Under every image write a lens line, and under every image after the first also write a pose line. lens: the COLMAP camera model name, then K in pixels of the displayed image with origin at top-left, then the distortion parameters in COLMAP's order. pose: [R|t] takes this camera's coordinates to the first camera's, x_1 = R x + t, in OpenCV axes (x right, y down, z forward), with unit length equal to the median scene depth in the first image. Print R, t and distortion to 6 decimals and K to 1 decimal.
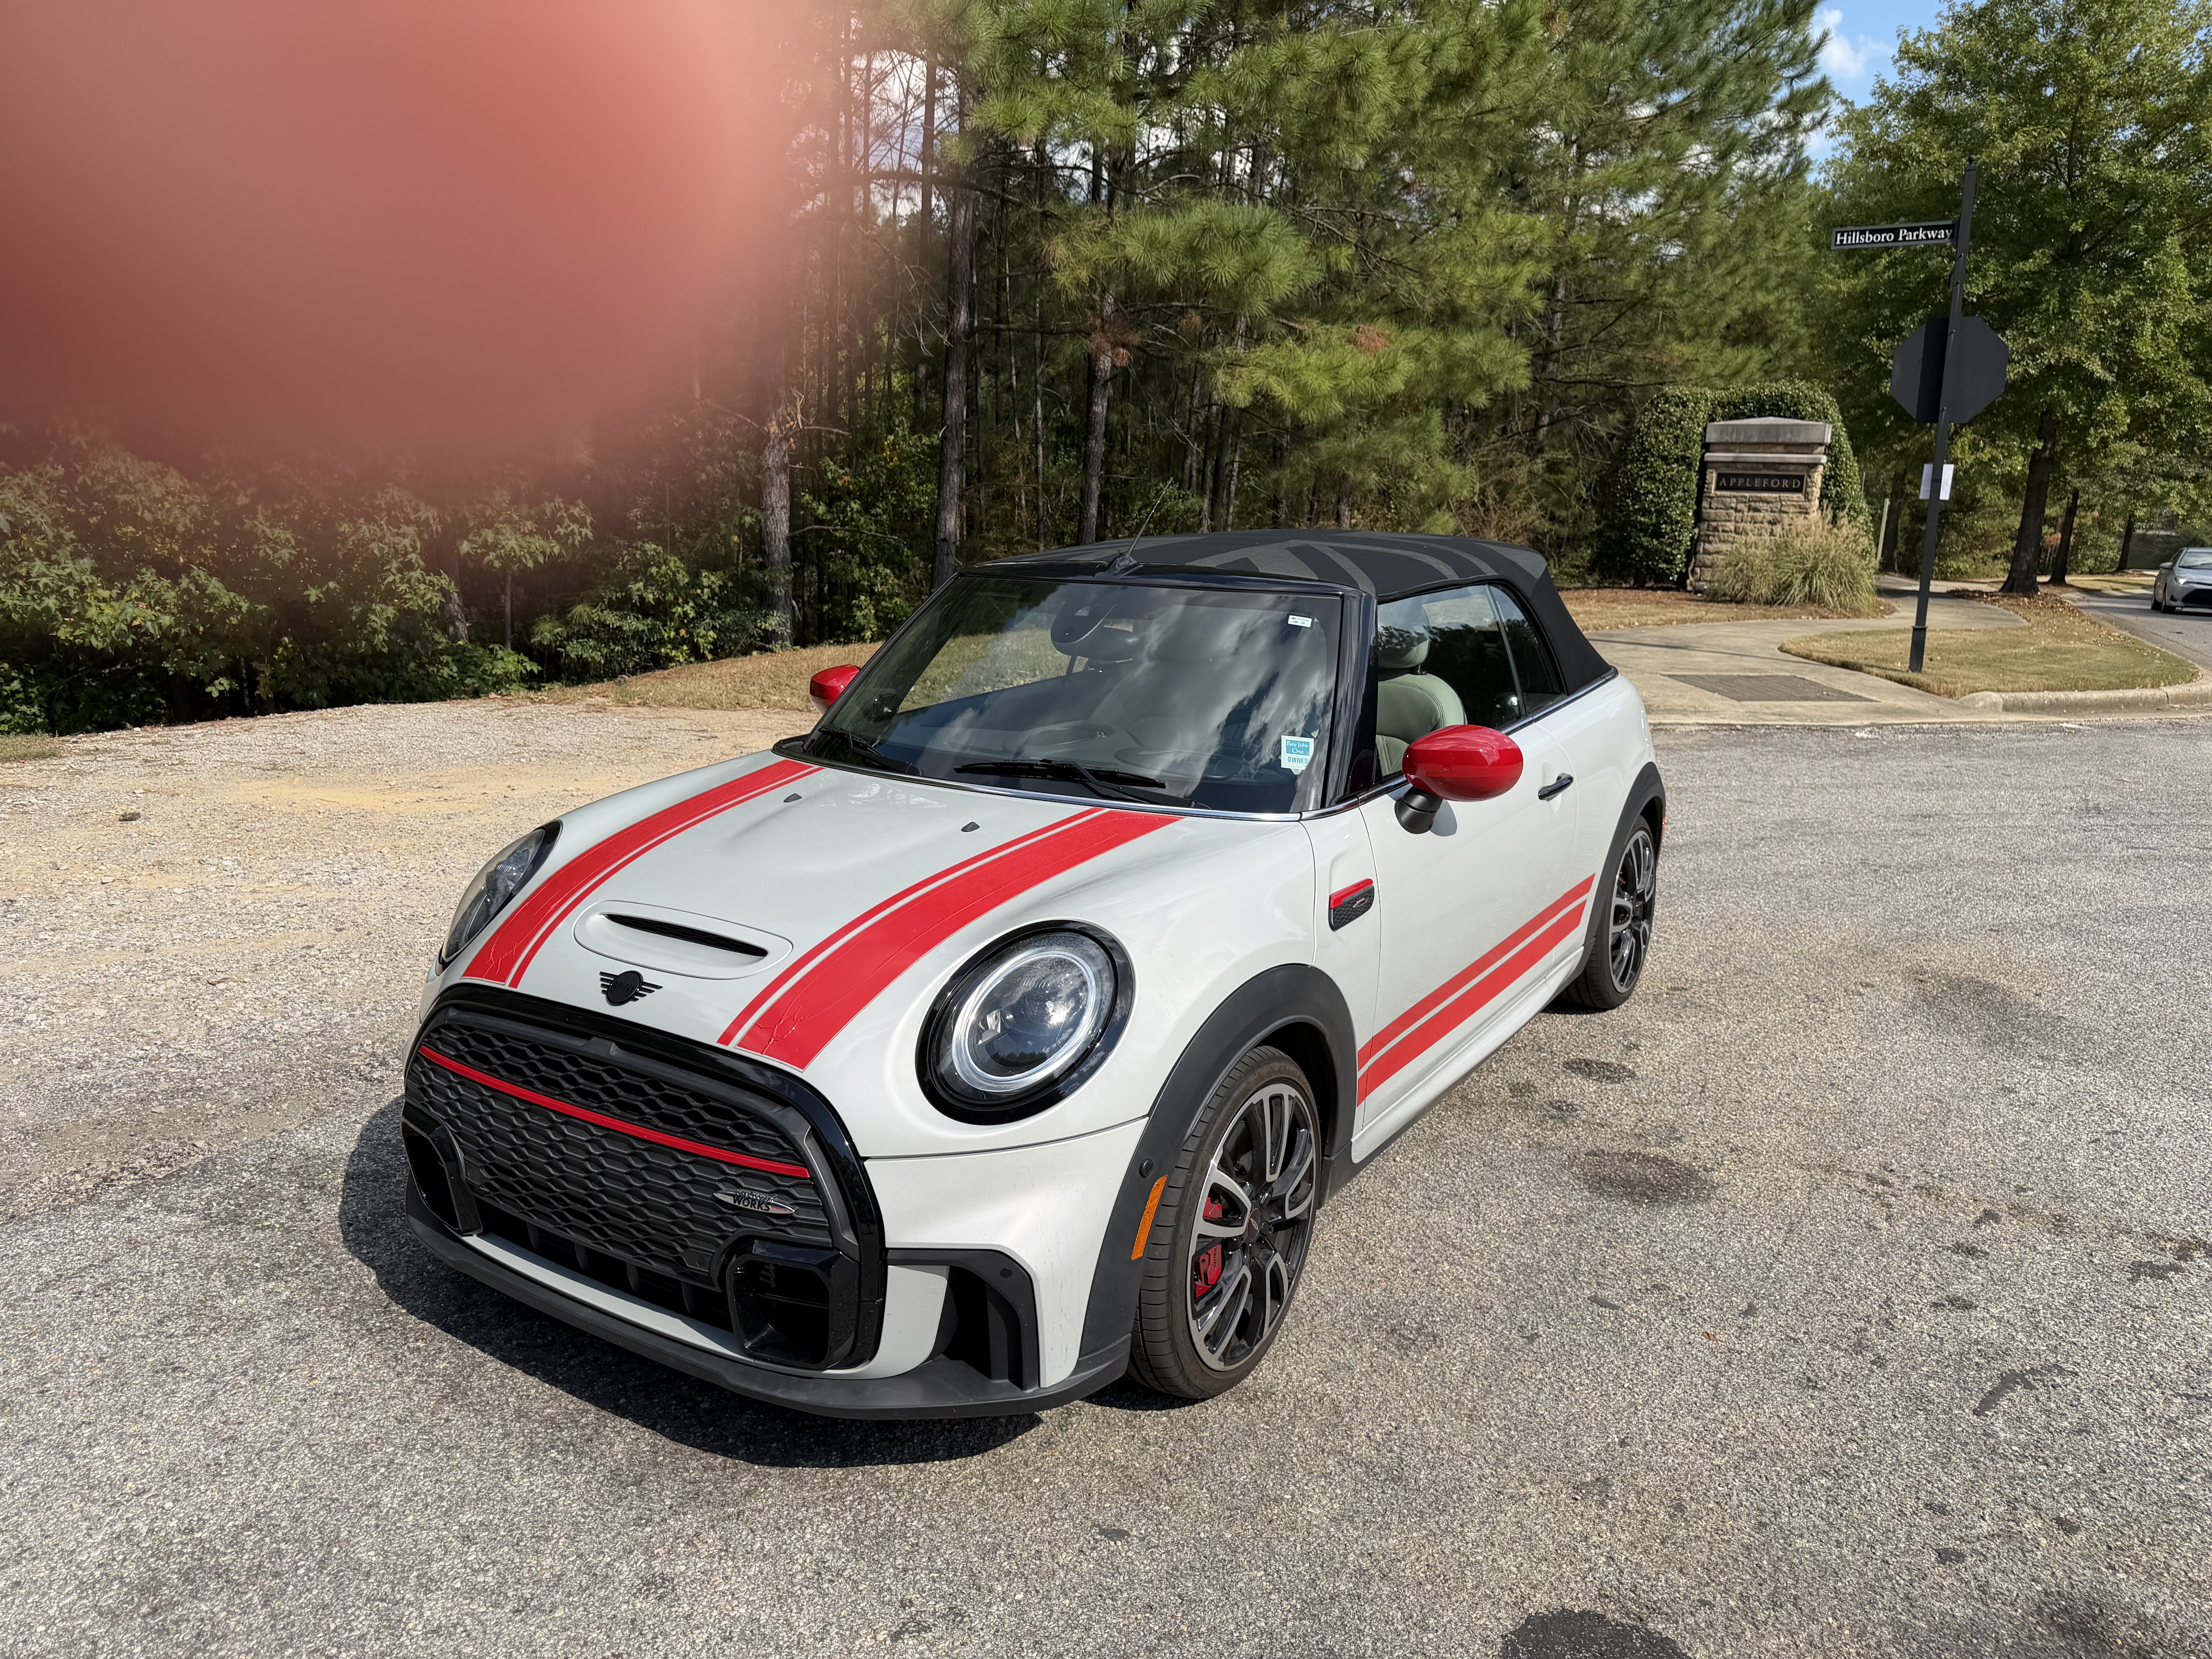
lens RADIAL K [[1596.8, 0, 1126.8], [0, 1596.8, 838.1], [0, 0, 1]] dist [0.077408, -0.132926]
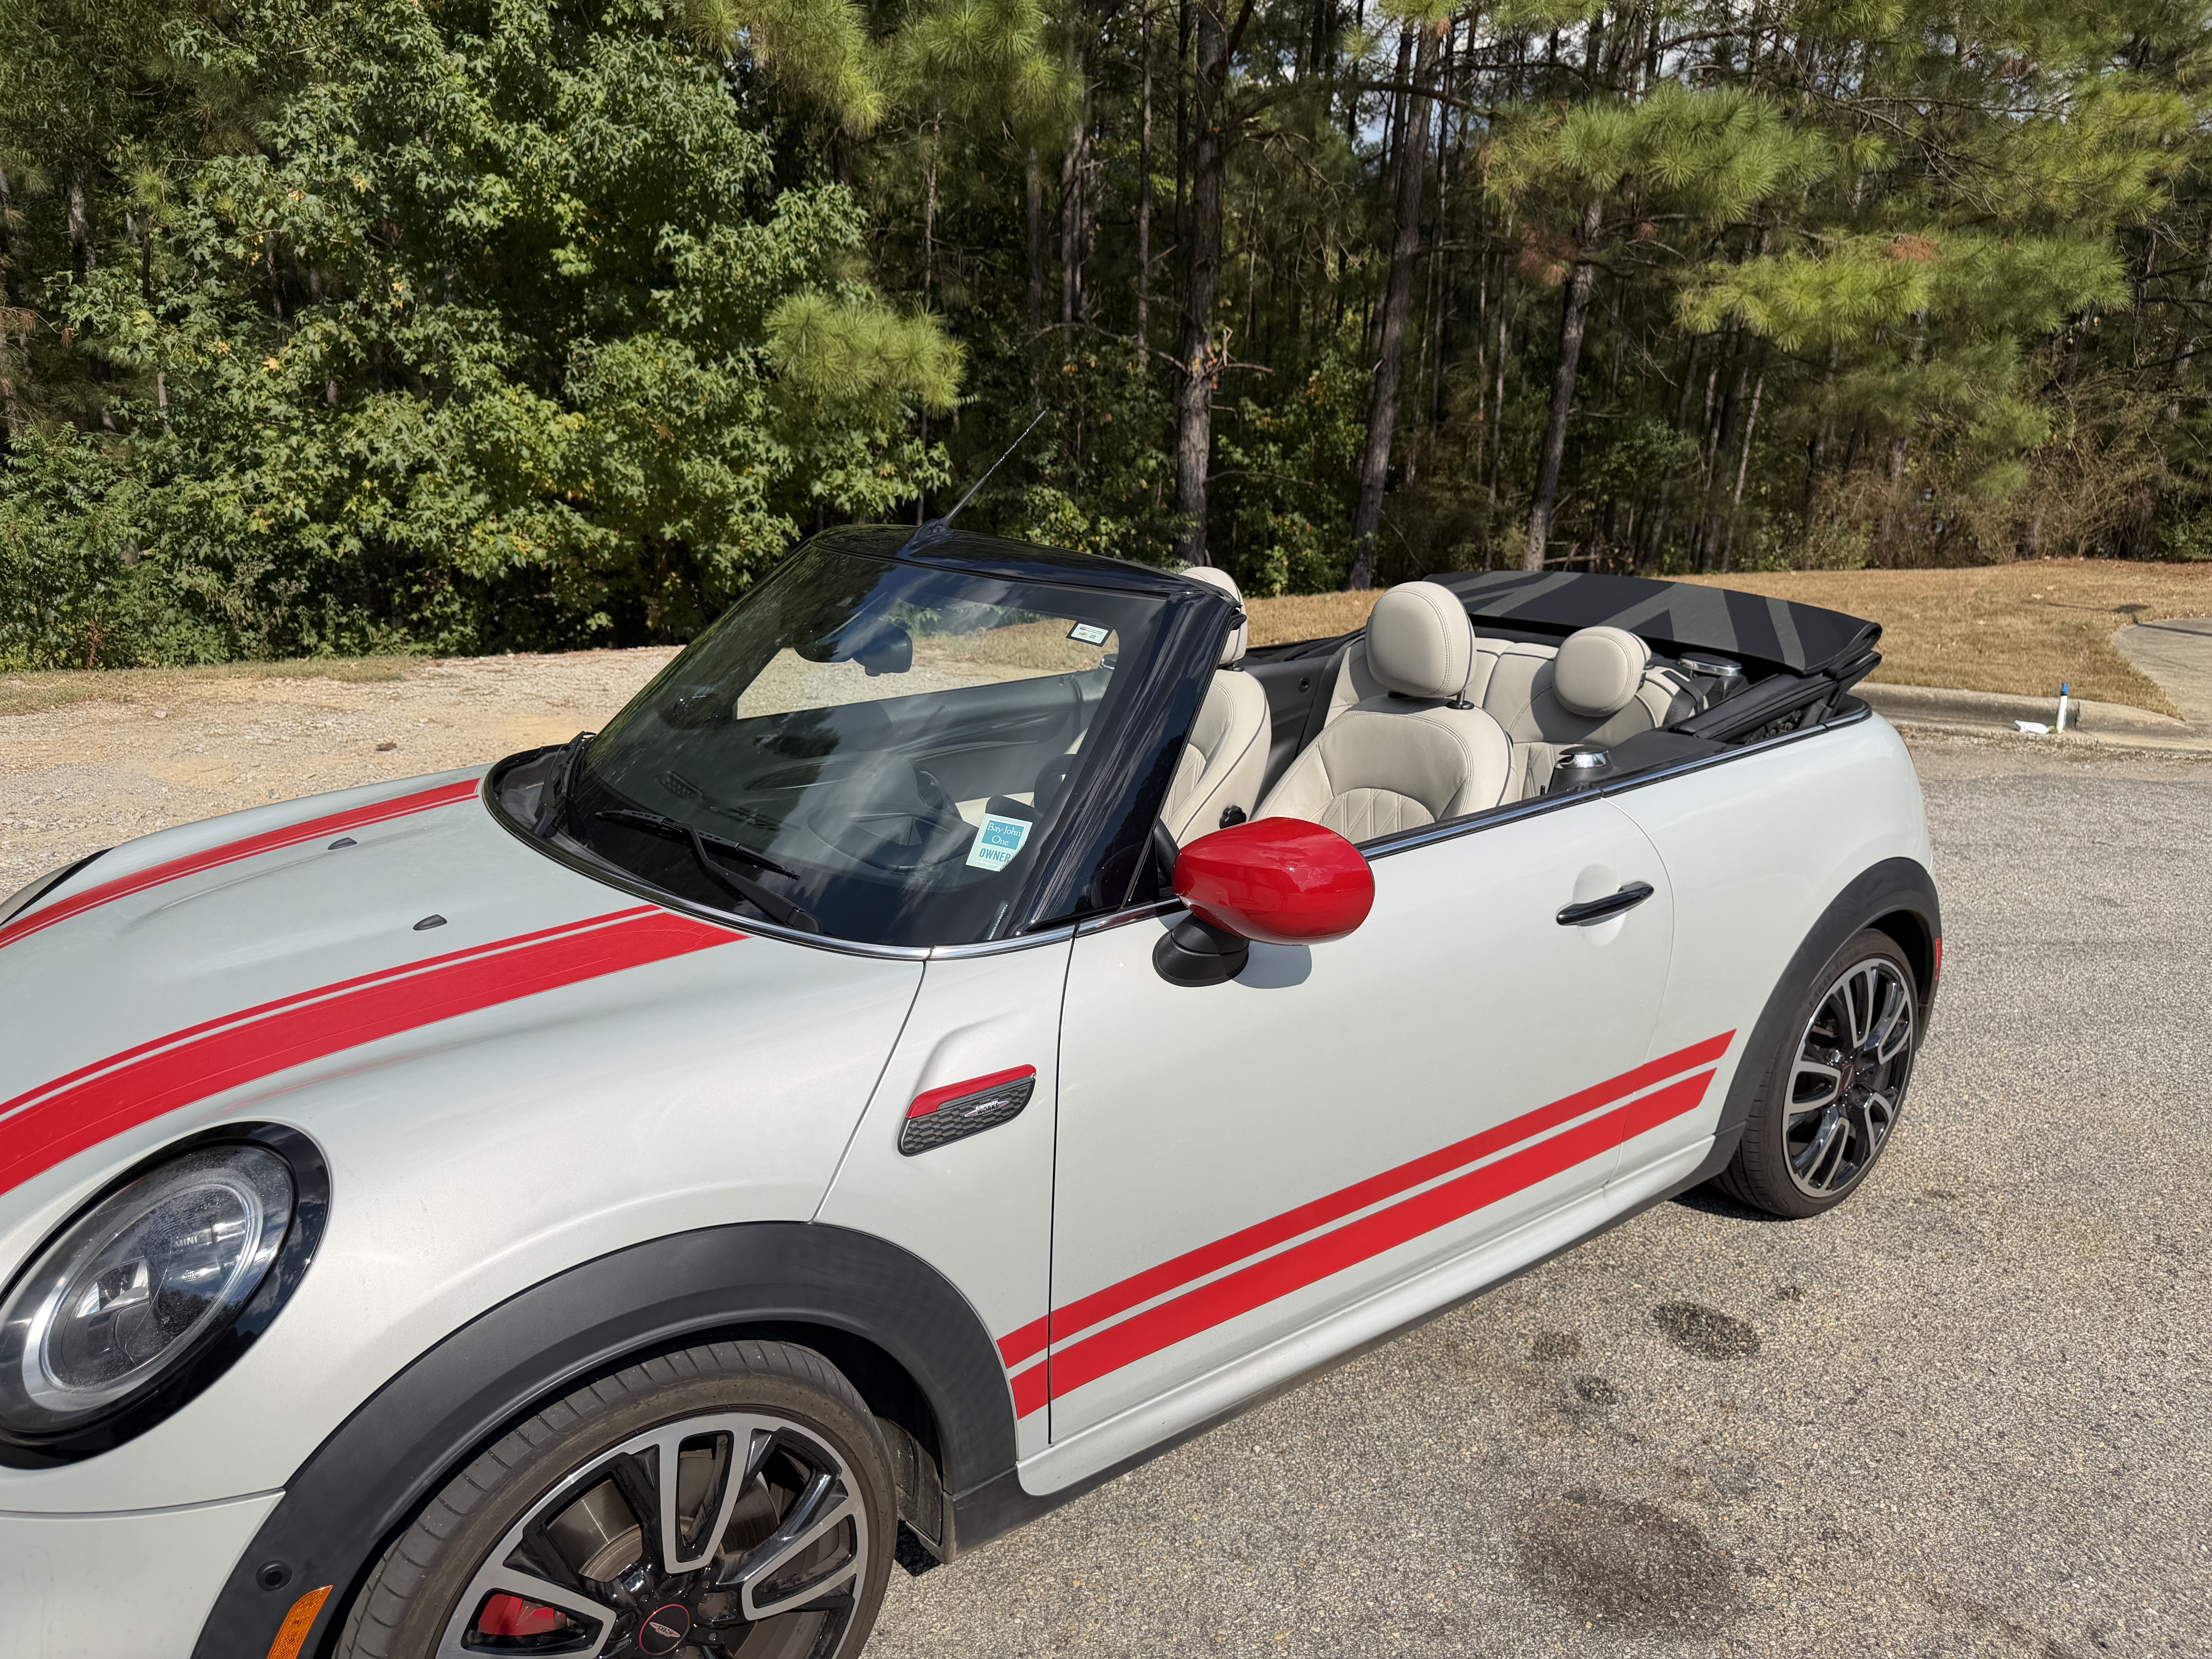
lens RADIAL K [[1587.0, 0, 1109.3], [0, 1587.0, 831.1], [0, 0, 1]] dist [0.010611, -0.016640]
pose [[0.935424, 0.089892, -0.341908, 0.098166], [-0.078972, 0.995826, 0.045756, -0.024430], [0.344594, -0.015800, 0.938619, 0.115882]]
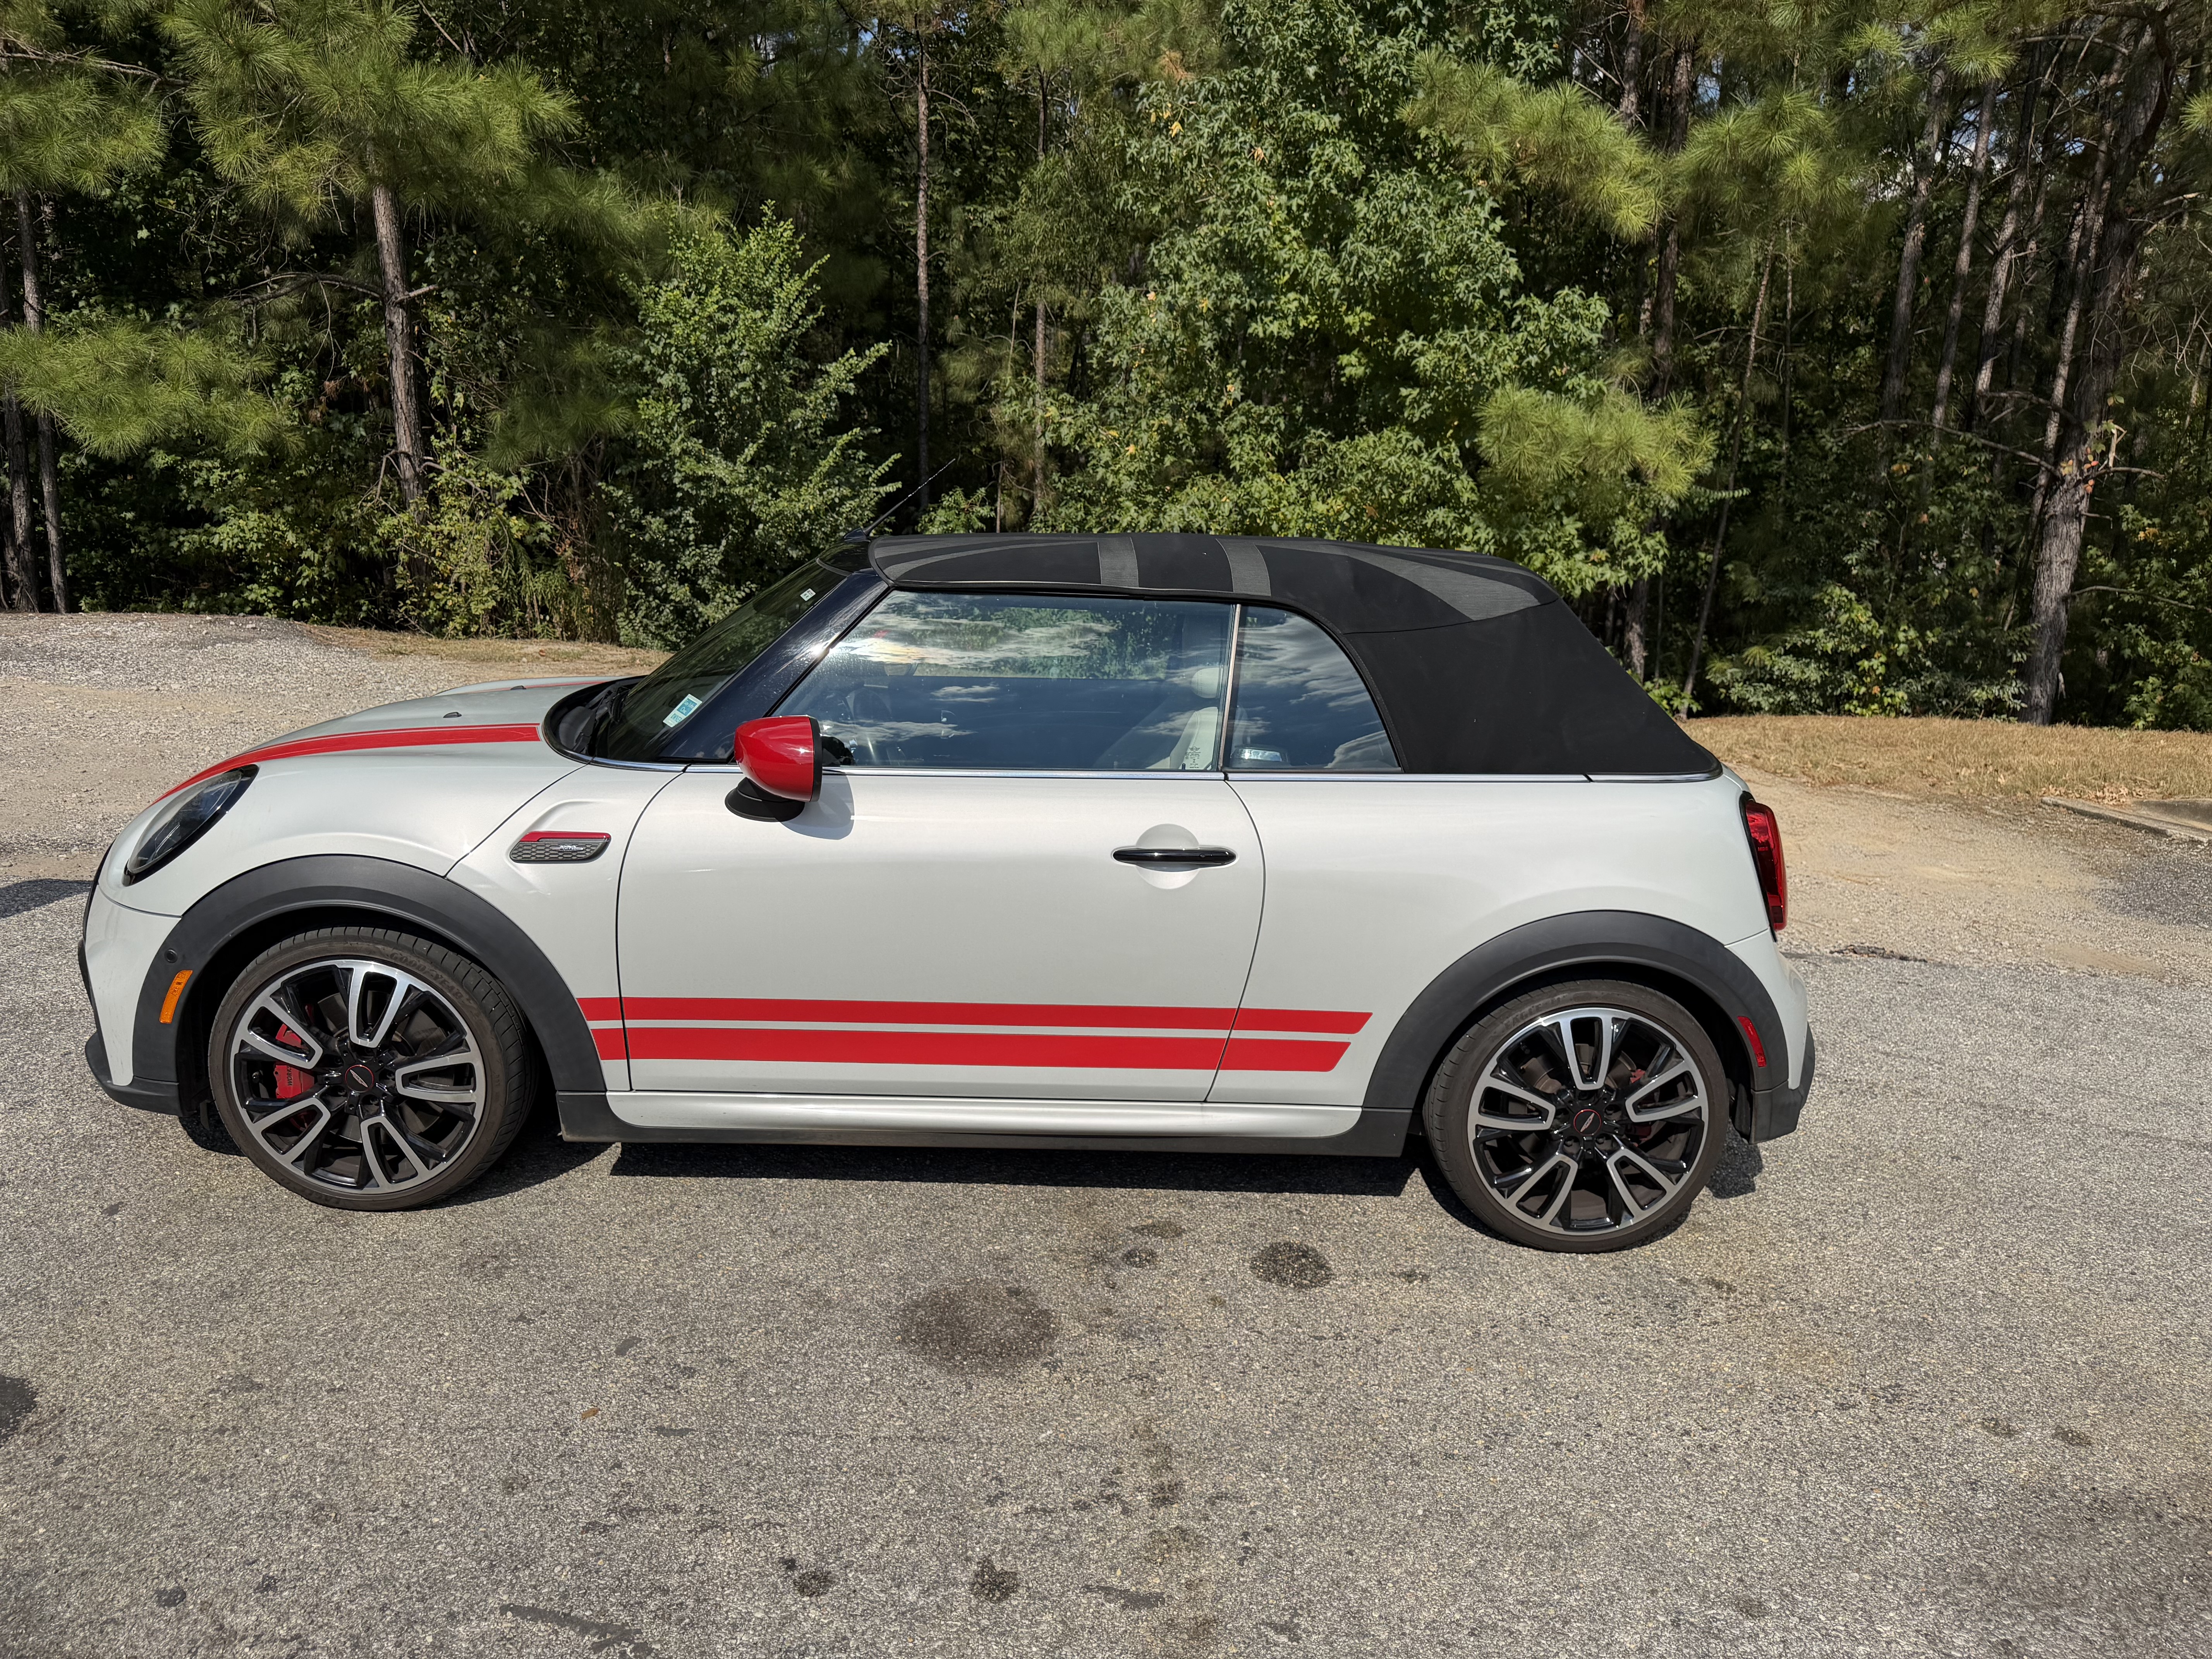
lens RADIAL K [[1596.8, 0, 1126.8], [0, 1596.8, 838.1], [0, 0, 1]] dist [0.077408, -0.132926]
pose [[0.540998, 0.195164, -0.818066, 0.303482], [-0.223358, 0.971113, 0.083967, -0.033958], [0.810822, 0.137296, 0.568962, 0.180416]]
